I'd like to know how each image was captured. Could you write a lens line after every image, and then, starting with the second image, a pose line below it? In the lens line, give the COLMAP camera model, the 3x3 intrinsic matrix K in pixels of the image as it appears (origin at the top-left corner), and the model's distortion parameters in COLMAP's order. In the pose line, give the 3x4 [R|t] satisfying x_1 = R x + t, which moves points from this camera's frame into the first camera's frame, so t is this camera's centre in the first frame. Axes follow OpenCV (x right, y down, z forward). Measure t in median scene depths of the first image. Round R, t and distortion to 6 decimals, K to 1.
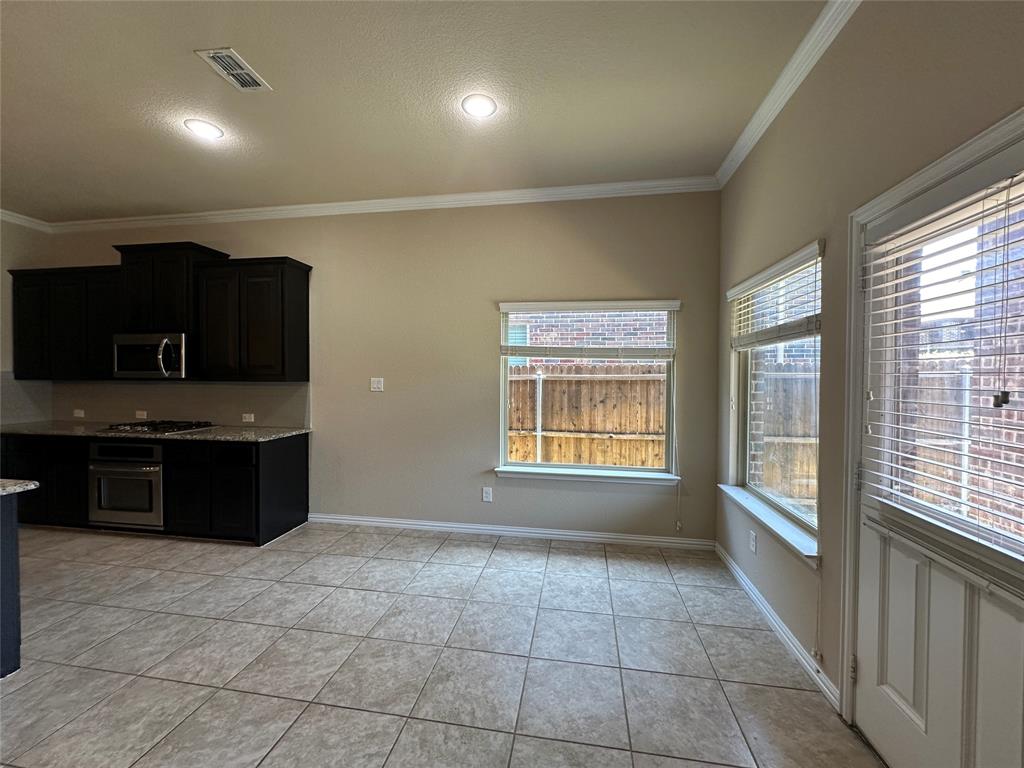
lens RADIAL K [[409.5, 0, 507.9], [0, 409.5, 383.6], [0, 0, 1]] dist [0.001746, 0.000027]
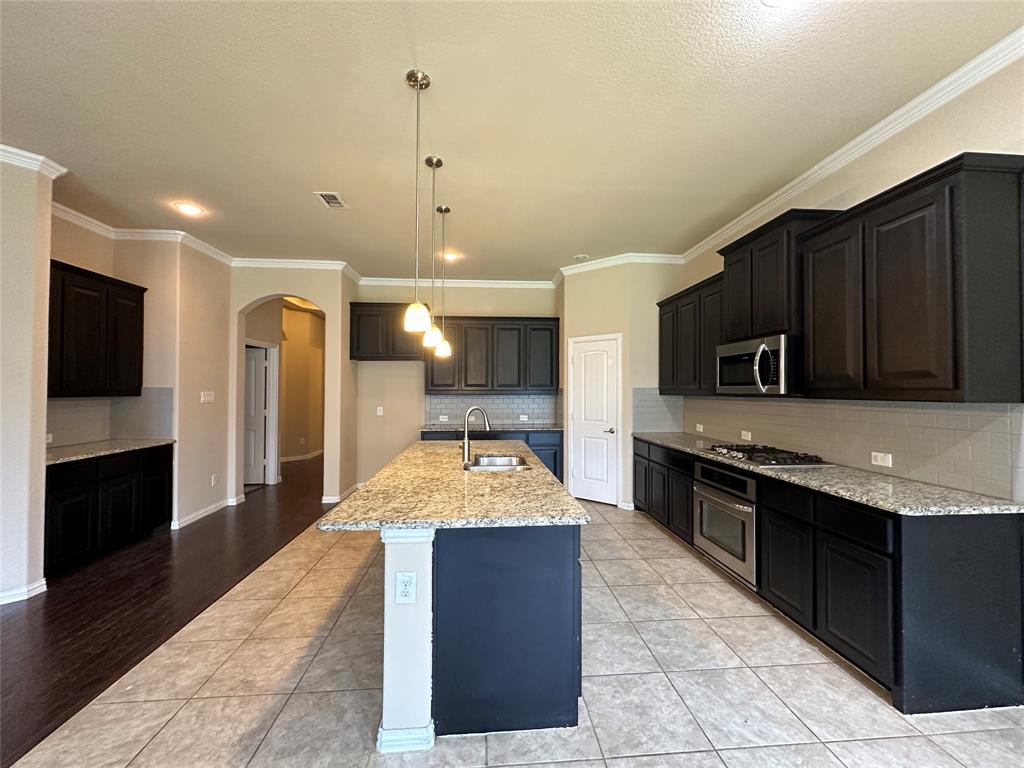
lens RADIAL K [[409.5, 0, 513.7], [0, 409.5, 385.2], [0, 0, 1]] dist [0.001746, 0.000027]
pose [[0.256936, -0.017115, -0.966277, -0.199277], [-0.018111, 0.999582, -0.022521, -0.004700], [0.966259, 0.023286, 0.256519, 0.340547]]
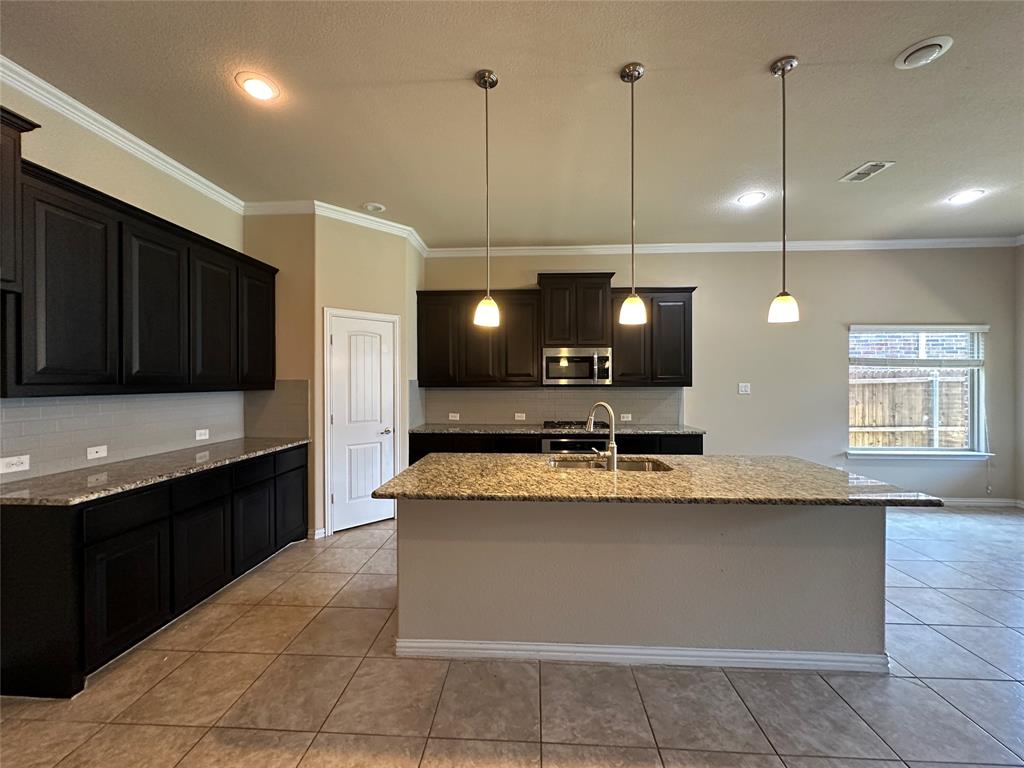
lens RADIAL K [[409.5, 0, 521.3], [0, 409.5, 376.5], [0, 0, 1]] dist [0.001746, 0.000027]
pose [[0.992365, -0.005607, 0.123209, -1.227754], [0.009601, 0.999447, -0.031849, -0.000770], [-0.122962, 0.032789, 0.991870, -0.167696]]
